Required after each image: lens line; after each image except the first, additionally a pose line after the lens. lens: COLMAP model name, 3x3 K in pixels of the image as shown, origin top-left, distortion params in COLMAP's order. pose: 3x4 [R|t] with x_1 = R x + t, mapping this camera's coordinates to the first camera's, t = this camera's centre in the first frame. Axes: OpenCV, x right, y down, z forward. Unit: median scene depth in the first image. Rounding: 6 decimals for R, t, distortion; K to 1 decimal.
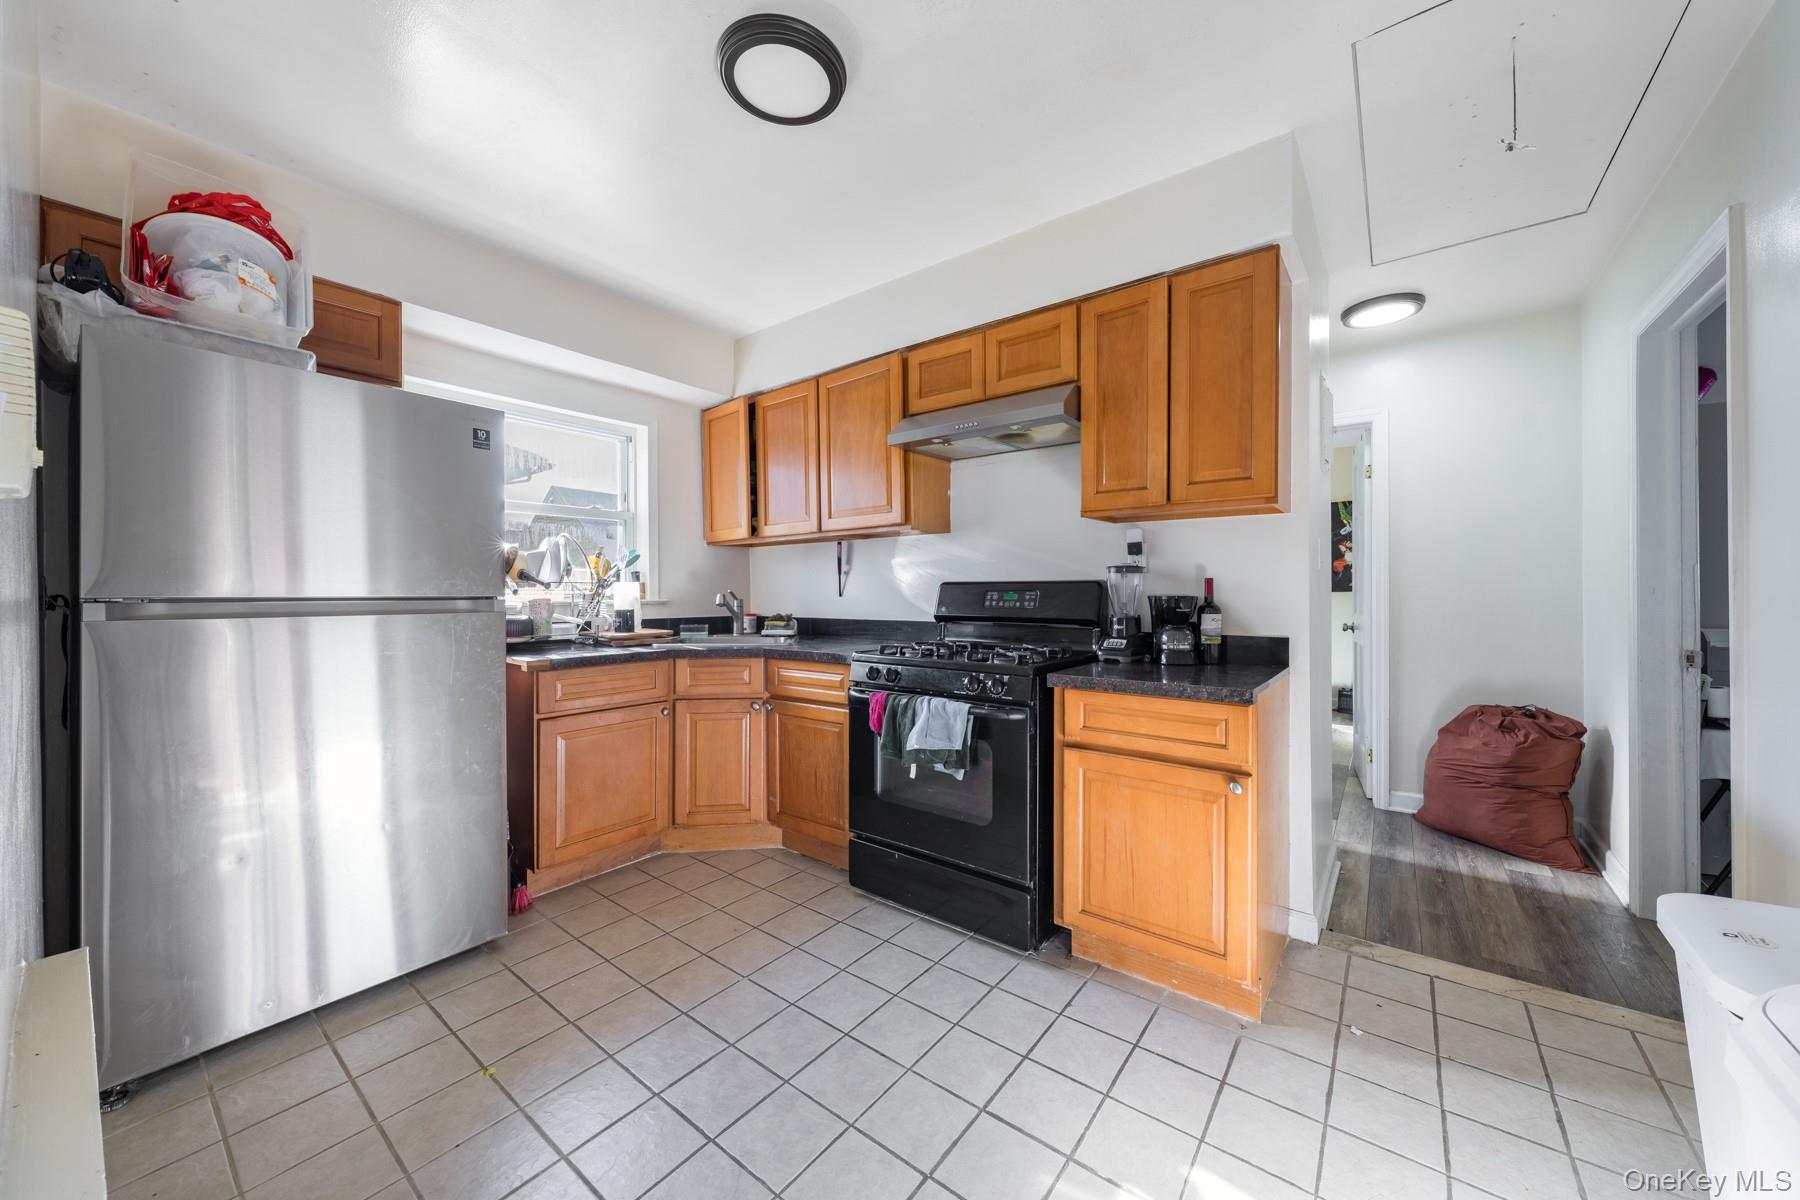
lens RADIAL K [[651.8, 0, 905.6], [0, 651.8, 590.9], [0, 0, 1]] dist [-0.006179, -0.000037]
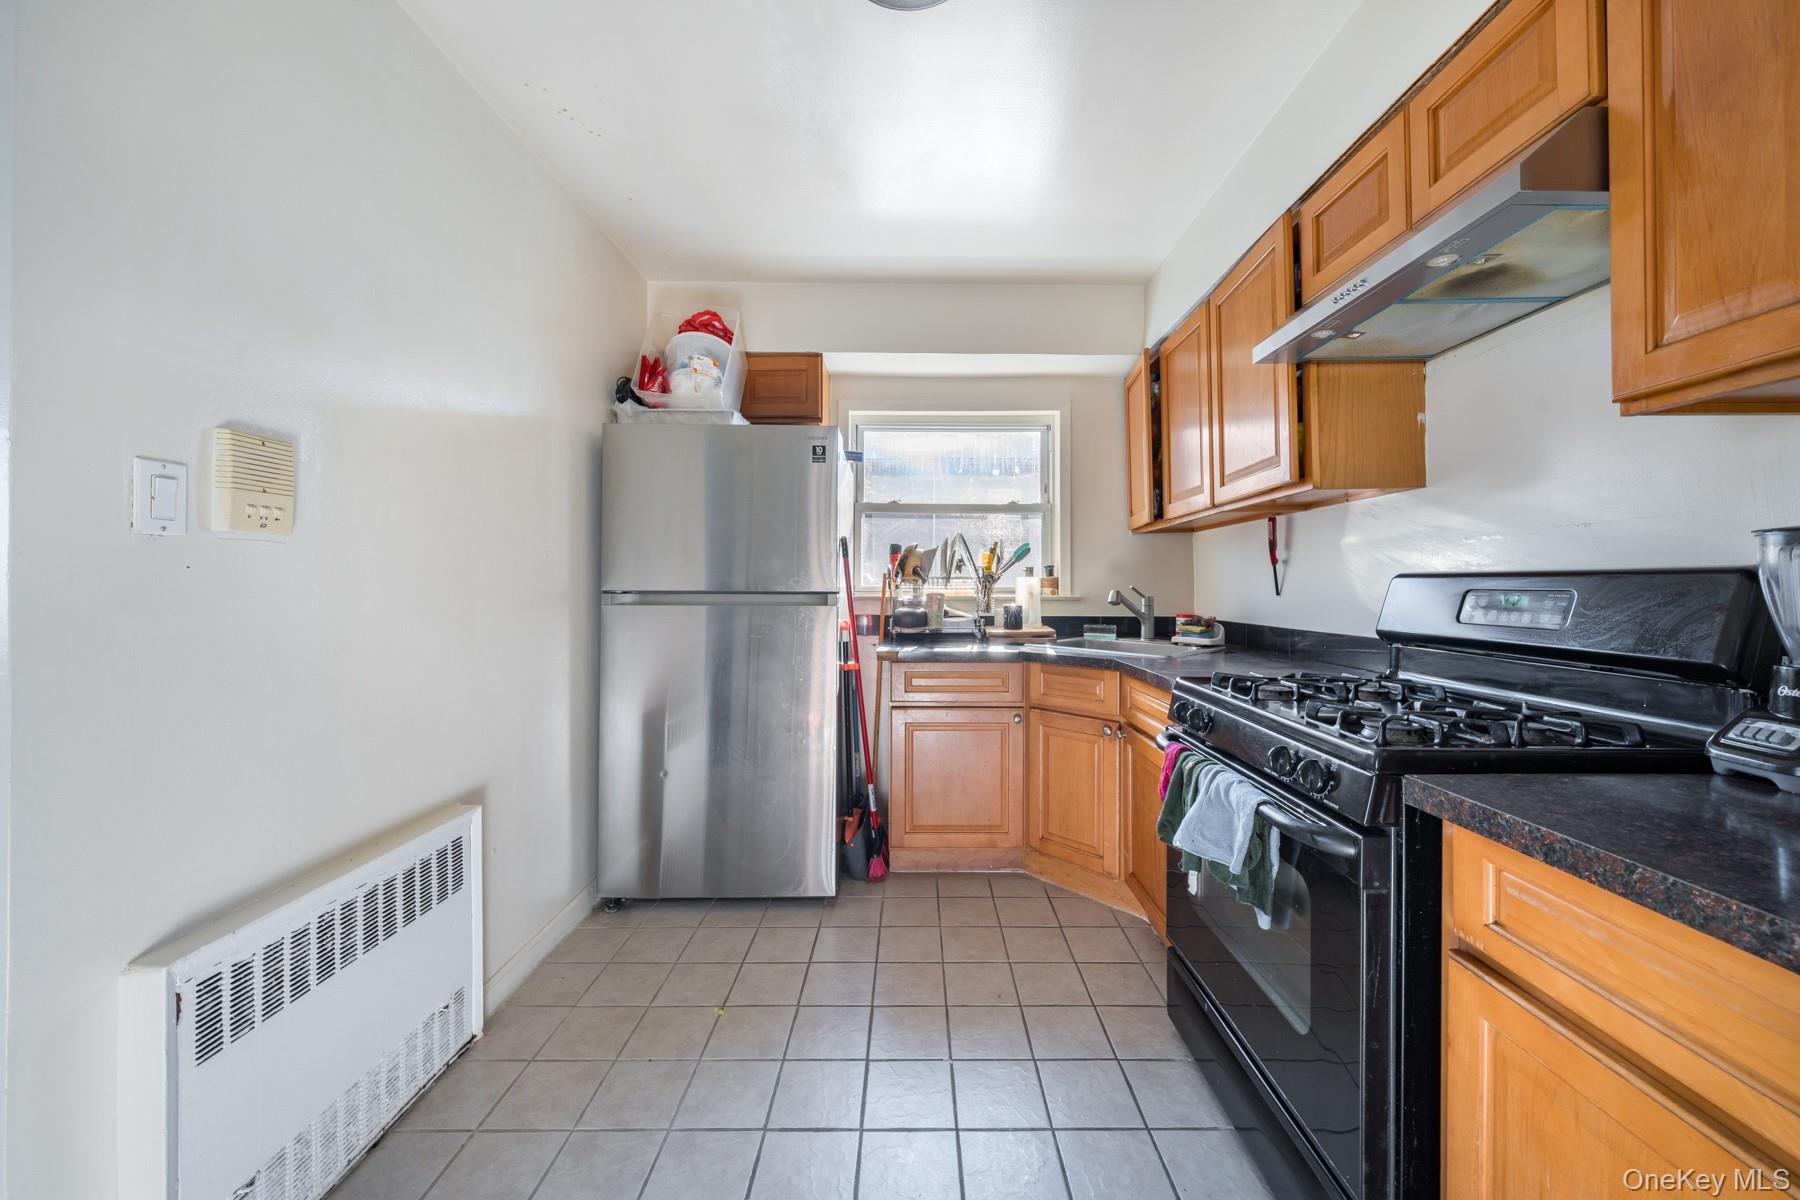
lens RADIAL K [[651.8, 0, 916.6], [0, 651.8, 578.7], [0, 0, 1]] dist [-0.006179, -0.000037]
pose [[0.610781, -0.004271, -0.791788, 0.295017], [-0.001163, 0.999980, -0.006291, -0.006029], [0.791799, 0.004763, 0.610763, 0.359854]]
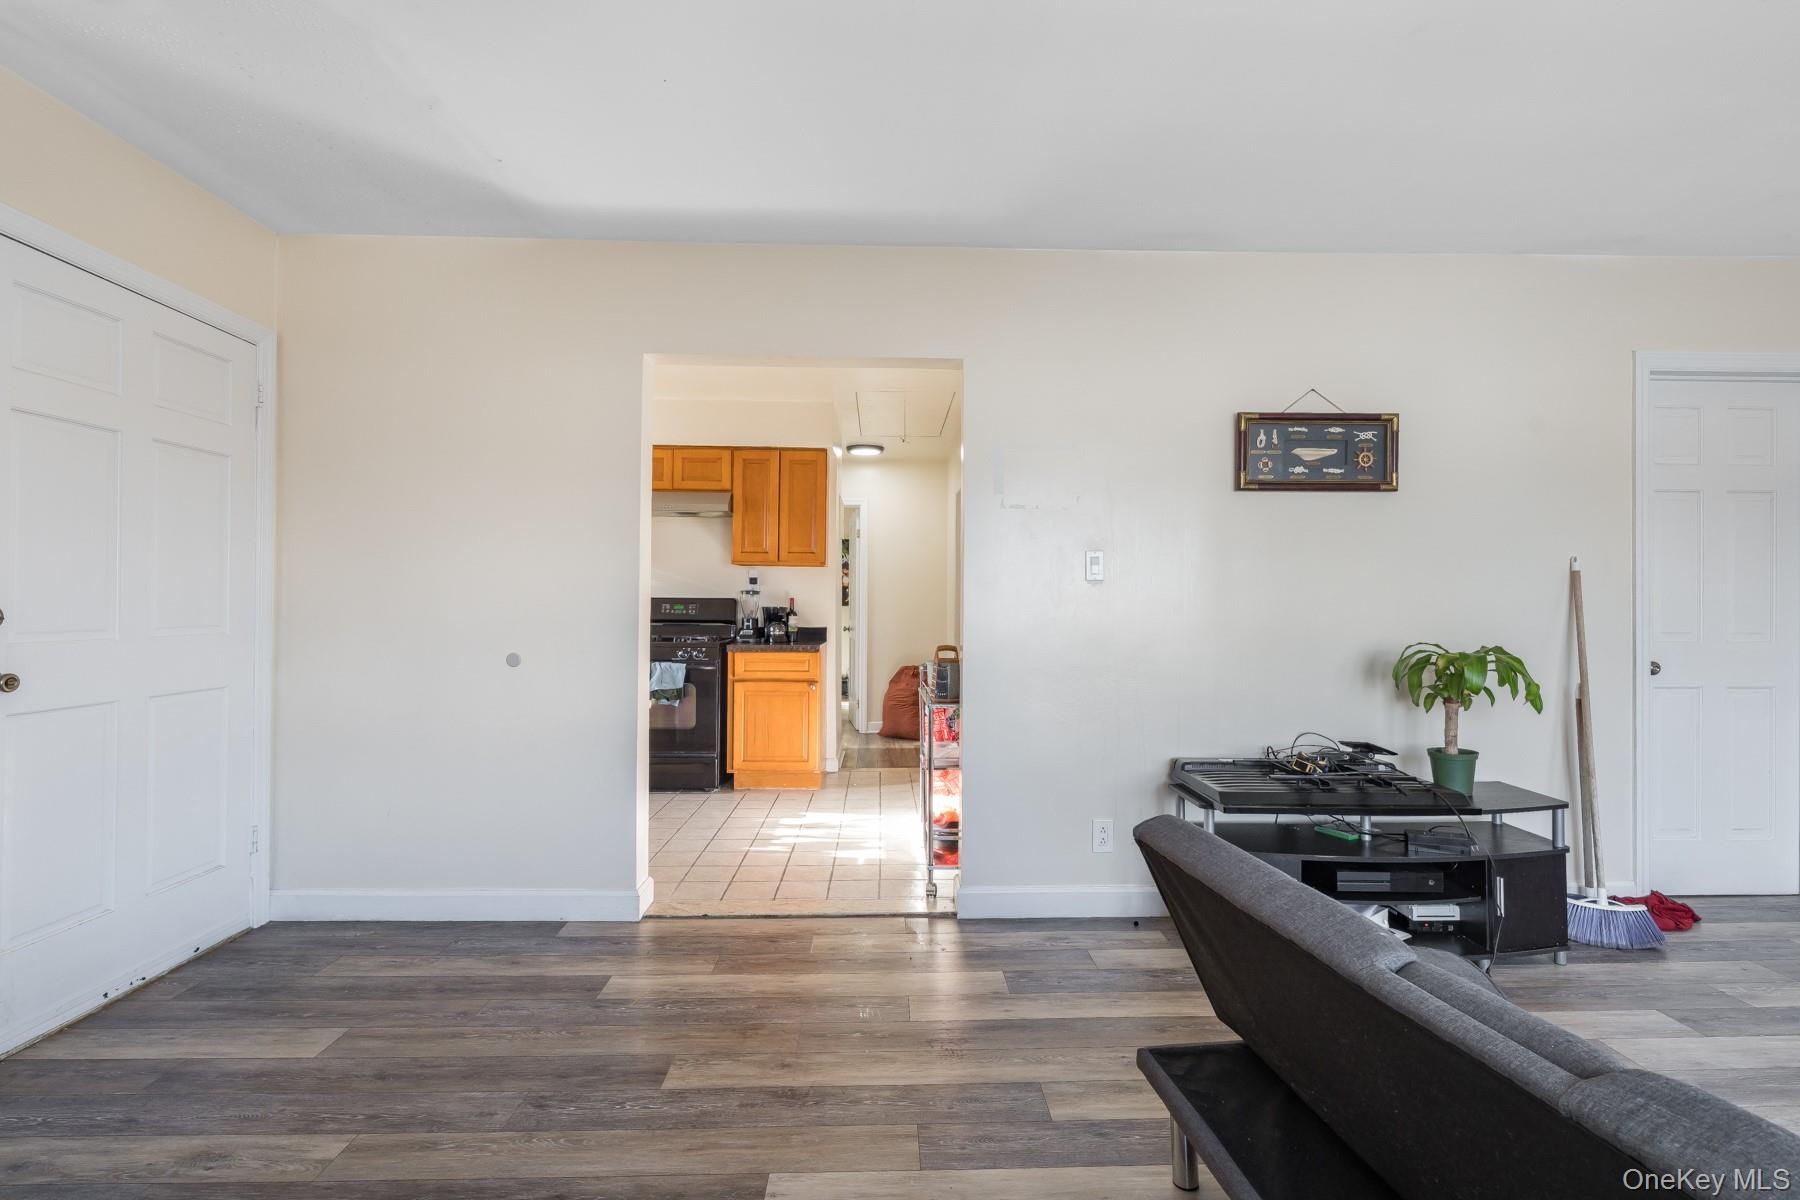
lens RADIAL K [[813.3, 0, 910.6], [0, 813.3, 589.1], [0, 0, 1]] dist [-0.001257, 0.000095]
pose [[0.773680, 0.018933, 0.633294, -0.737962], [-0.006241, 0.999733, -0.022263, 0.005375], [-0.633546, 0.013272, 0.773591, -1.022849]]
